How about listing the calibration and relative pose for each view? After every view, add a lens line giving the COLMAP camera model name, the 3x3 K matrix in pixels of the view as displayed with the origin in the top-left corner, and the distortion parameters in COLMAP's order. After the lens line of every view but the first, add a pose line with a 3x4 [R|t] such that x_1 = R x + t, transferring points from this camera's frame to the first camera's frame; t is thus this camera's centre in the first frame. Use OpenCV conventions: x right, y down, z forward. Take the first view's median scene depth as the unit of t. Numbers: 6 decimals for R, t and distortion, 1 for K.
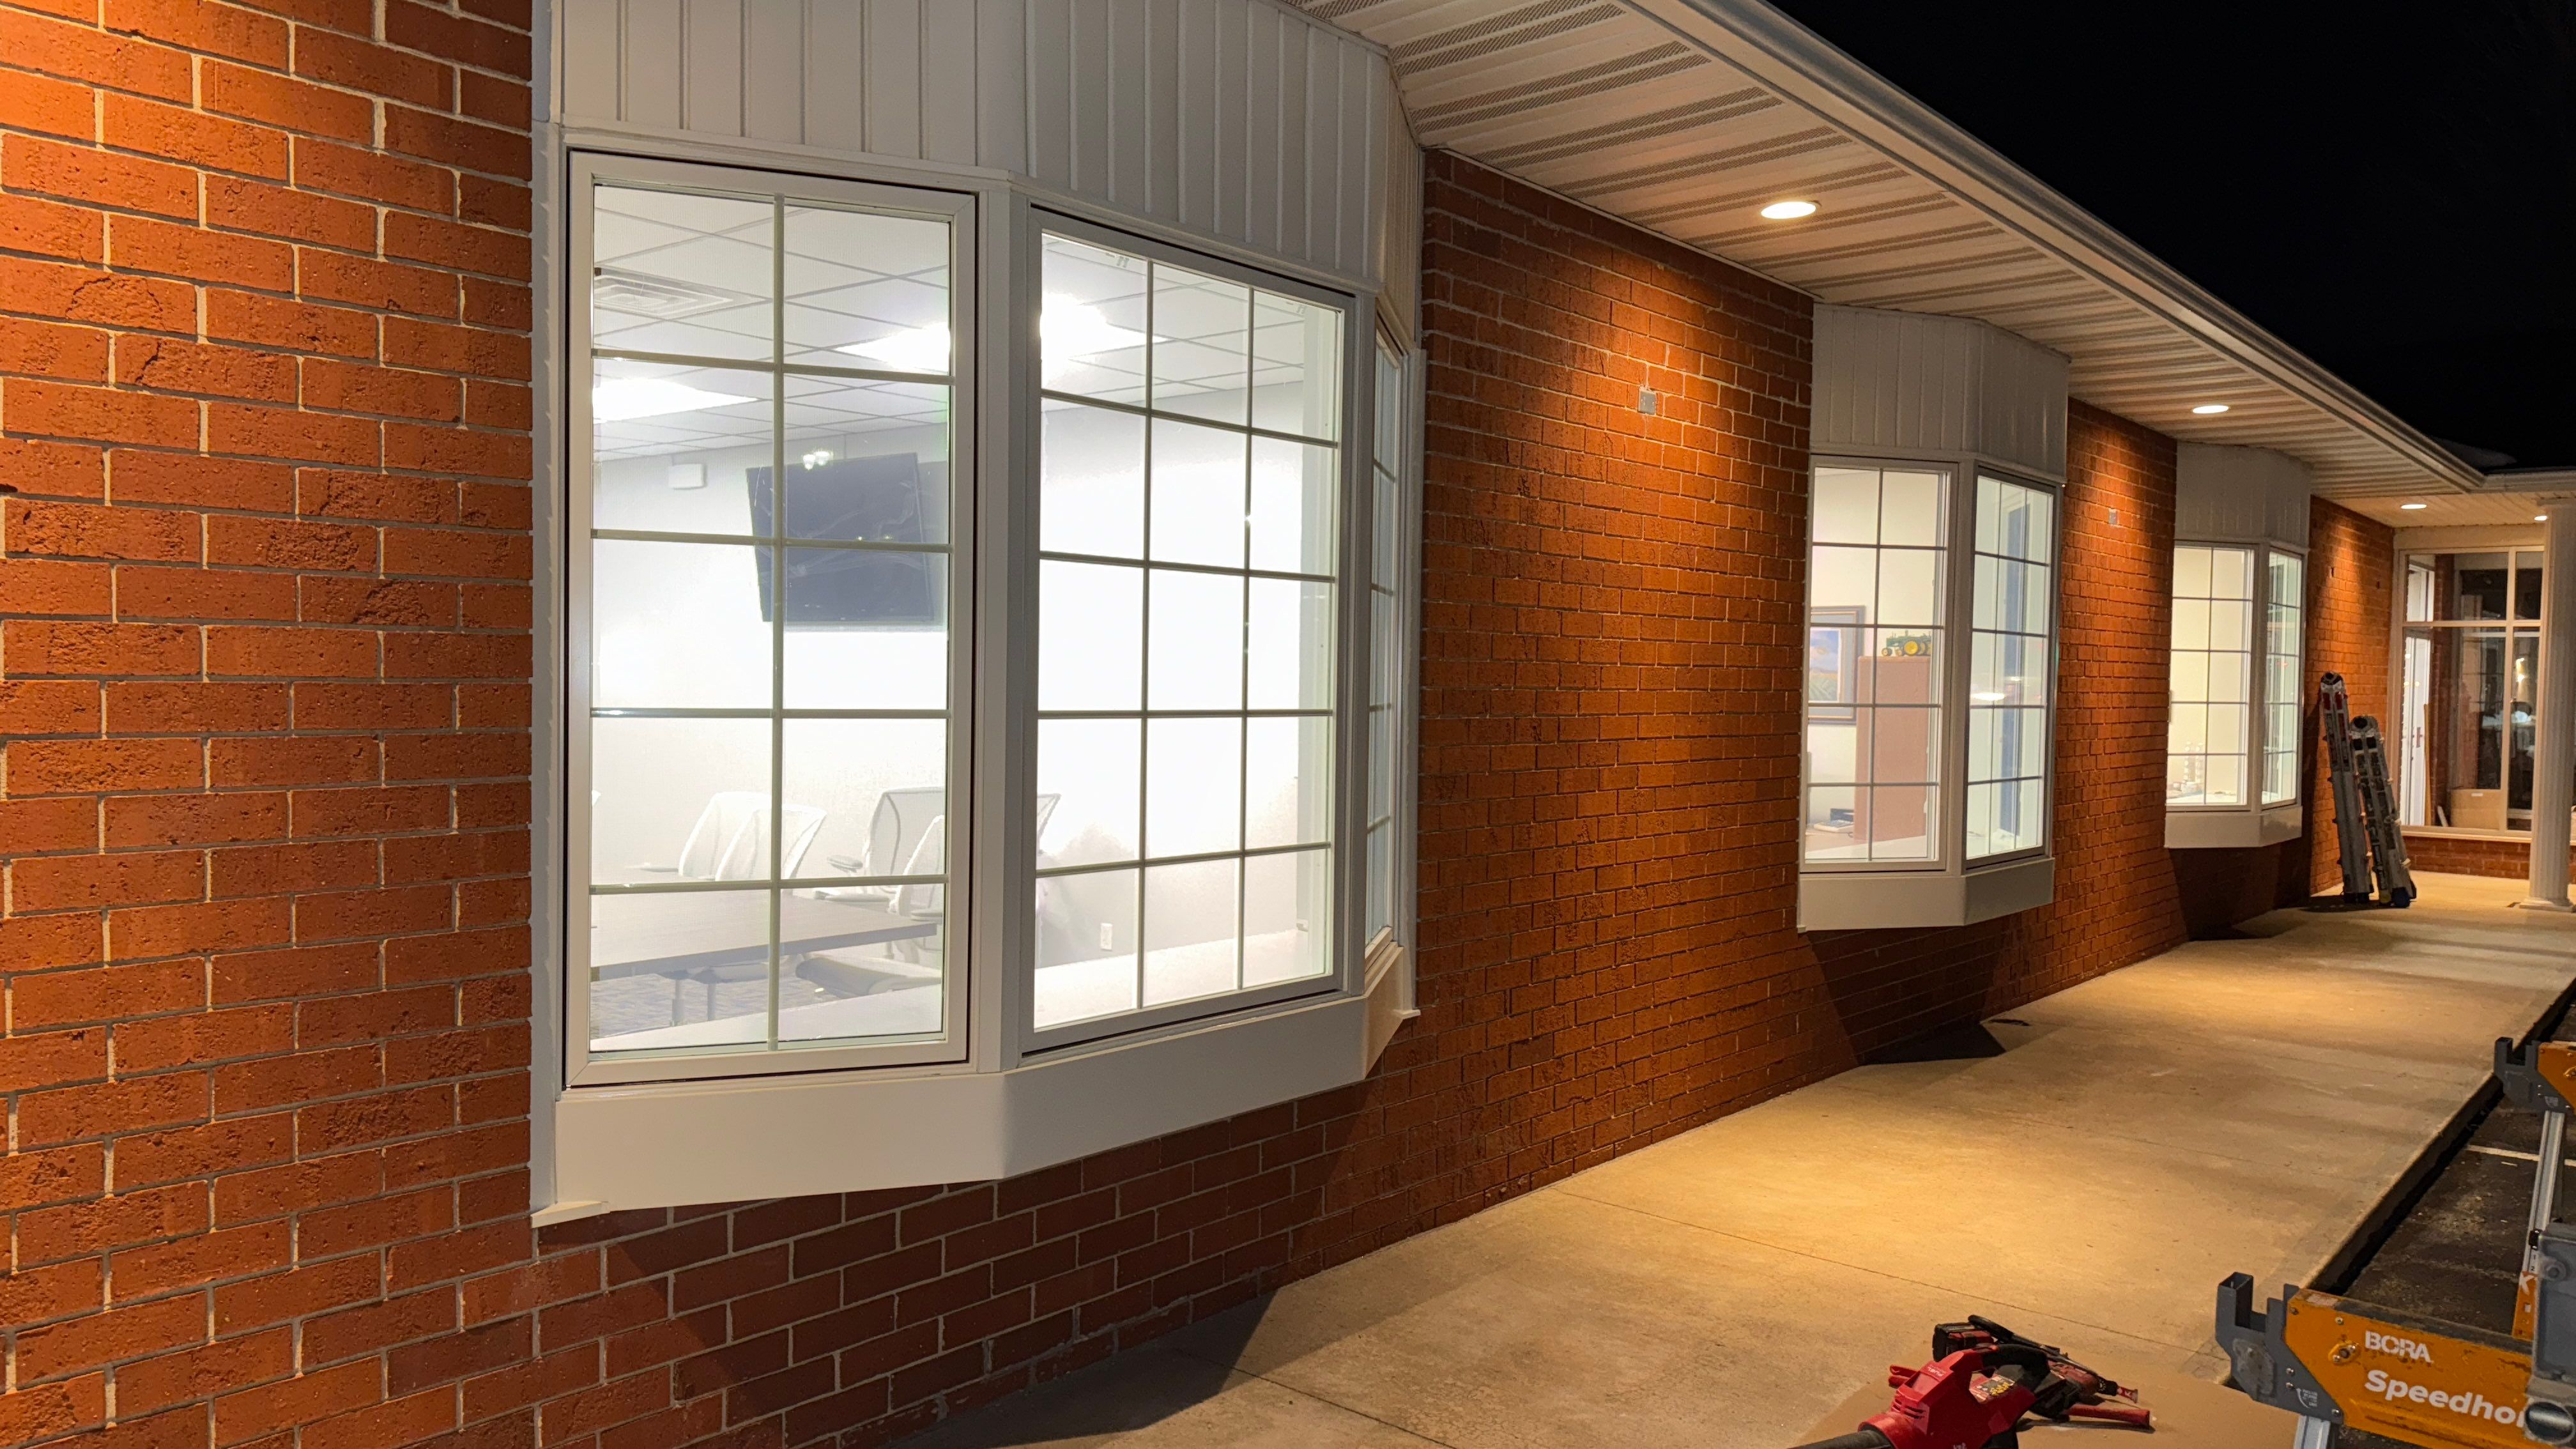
lens RADIAL K [[1754.3, 0, 1293.0], [0, 1754.3, 763.9], [0, 0, 1]] dist [0.016567, -0.016815]
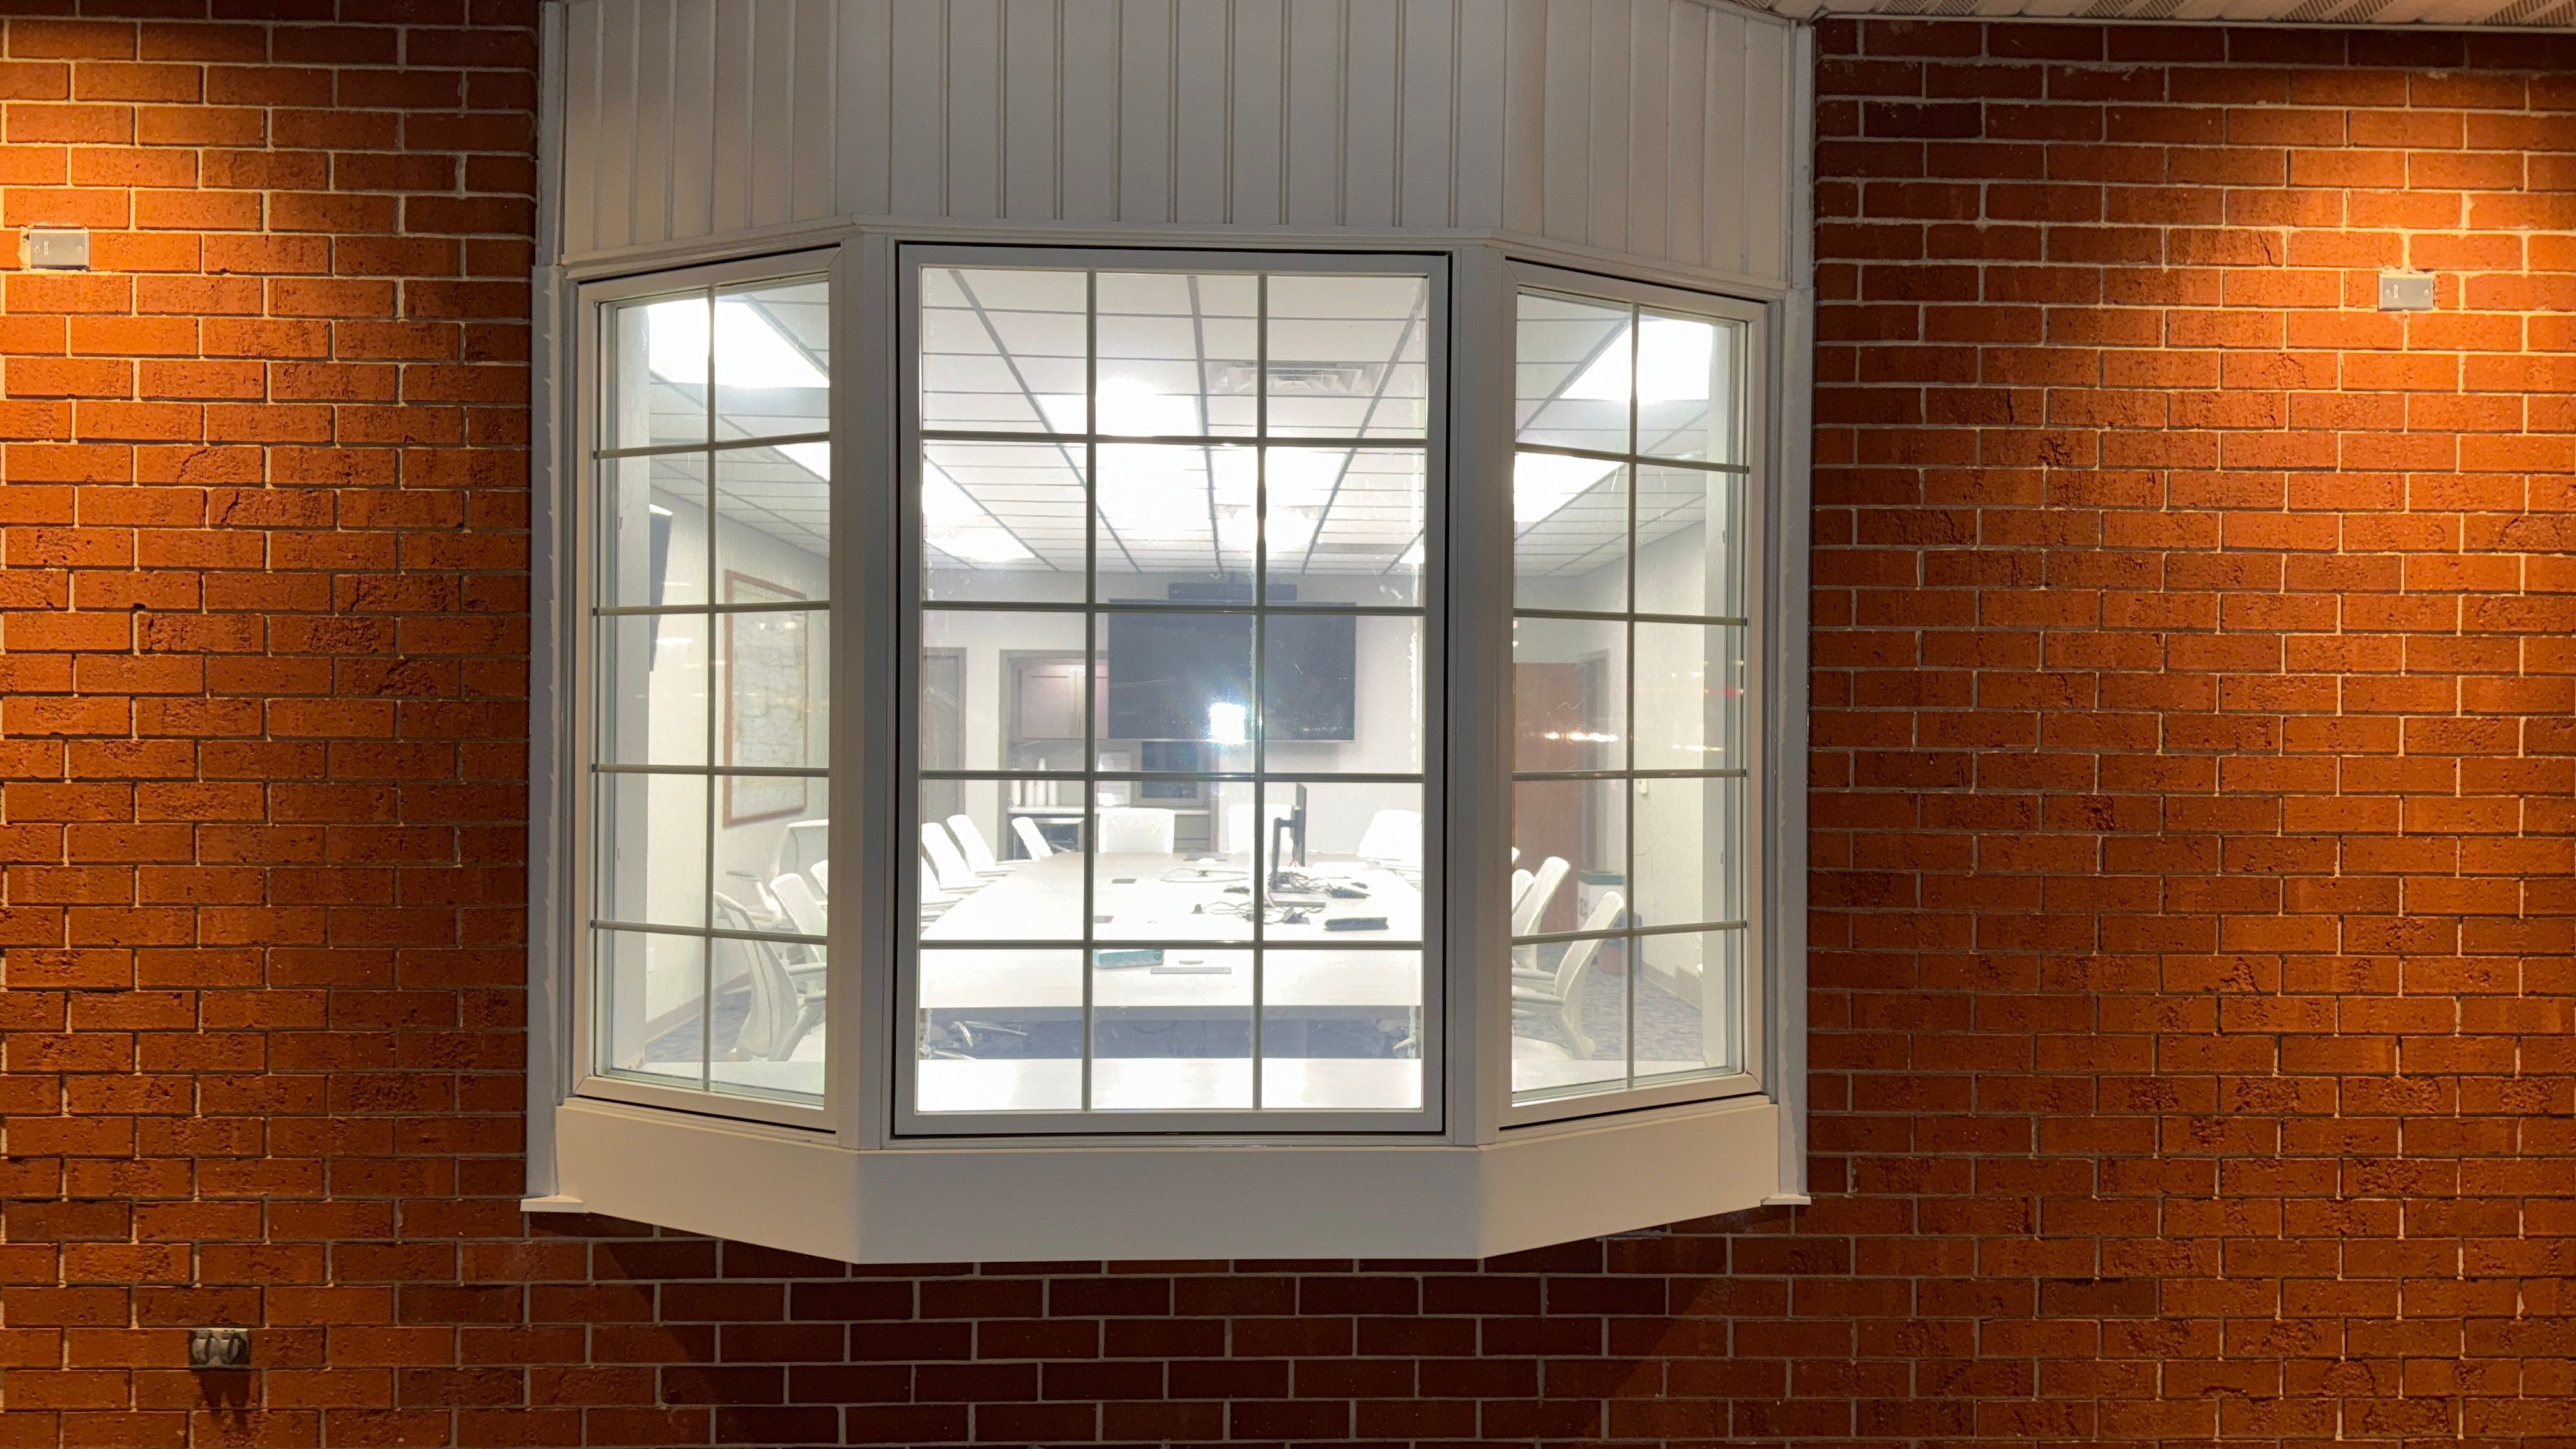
lens RADIAL K [[1754.3, 0, 1299.9], [0, 1754.3, 754.1], [0, 0, 1]] dist [0.016567, -0.016815]
pose [[0.678120, 0.002629, -0.734946, 0.753171], [-0.034459, 0.999008, -0.028221, -0.021886], [0.734143, 0.044463, 0.677538, 0.566324]]
